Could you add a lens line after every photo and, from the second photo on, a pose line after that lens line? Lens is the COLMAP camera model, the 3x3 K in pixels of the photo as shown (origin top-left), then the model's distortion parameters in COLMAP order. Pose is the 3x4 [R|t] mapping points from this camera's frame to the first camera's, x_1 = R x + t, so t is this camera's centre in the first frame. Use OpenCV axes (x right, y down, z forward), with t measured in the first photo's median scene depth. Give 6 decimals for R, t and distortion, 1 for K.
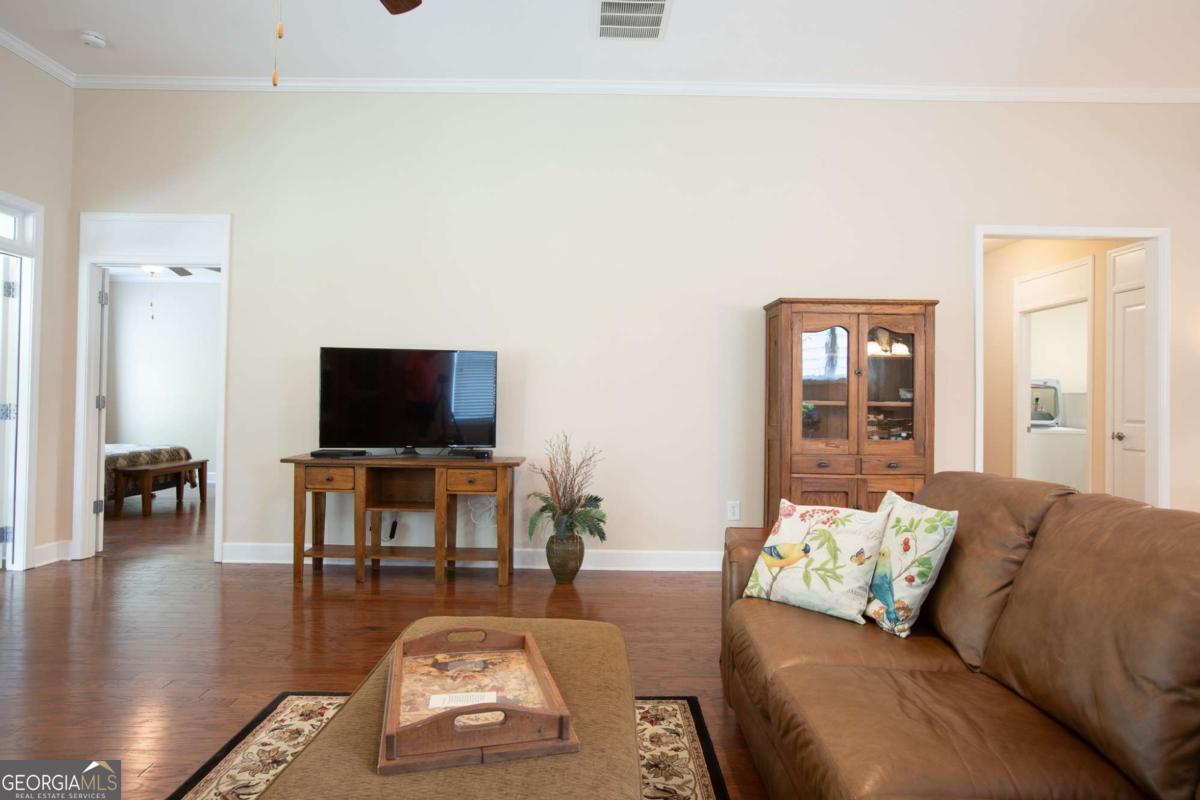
lens RADIAL K [[692.5, 0, 601.3], [0, 692.5, 399.5], [0, 0, 1]] dist [-0.001870, -0.000044]
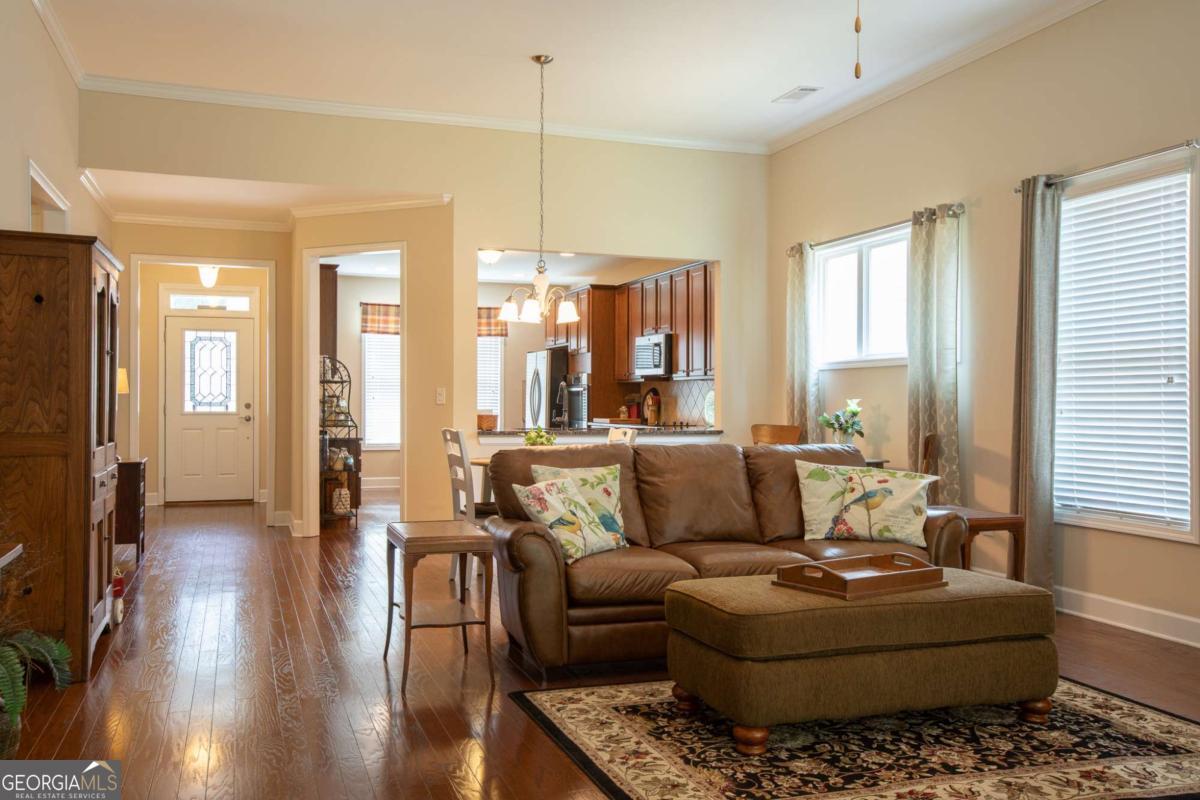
lens RADIAL K [[1016.5, 0, 601.5], [0, 1016.5, 394.2], [0, 0, 1]] dist [0.005983, 0.065303]
pose [[-0.336934, -0.011818, 0.941454, -1.553825], [-0.015902, 0.999850, 0.006860, -0.018732], [-0.941394, -0.012660, -0.337072, 1.654968]]
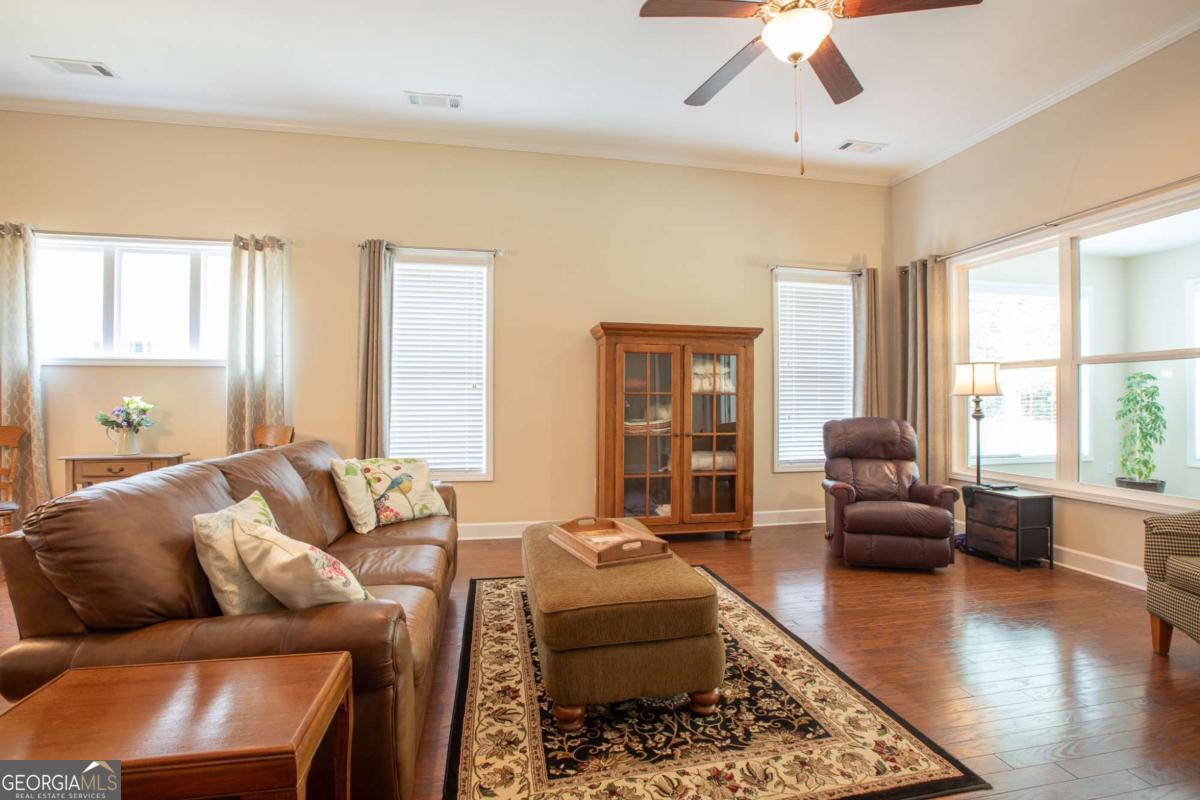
lens RADIAL K [[542.9, 0, 599.1], [0, 542.9, 398.7], [0, 0, 1]] dist [-0.034901, 0.005906]
pose [[-0.980908, -0.018603, -0.193579, 0.110034], [-0.017091, 0.999809, -0.009479, 0.003002], [0.193719, -0.005990, -0.981039, 1.788241]]
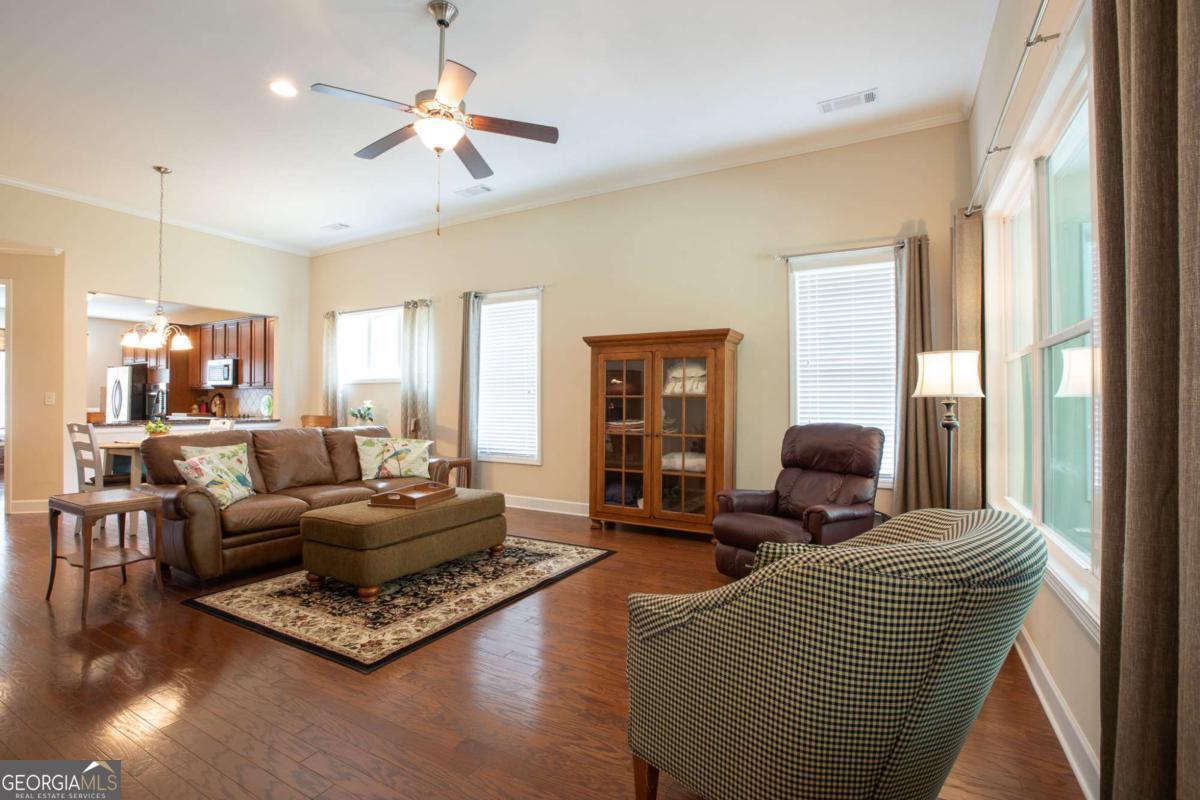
lens RADIAL K [[542.9, 0, 586.2], [0, 542.9, 395.9], [0, 0, 1]] dist [-0.034901, 0.005906]
pose [[-0.866133, -0.013101, 0.499641, -1.411672], [-0.019392, 0.999785, -0.007401, -0.021607], [-0.499437, -0.016100, -0.866201, 1.873755]]
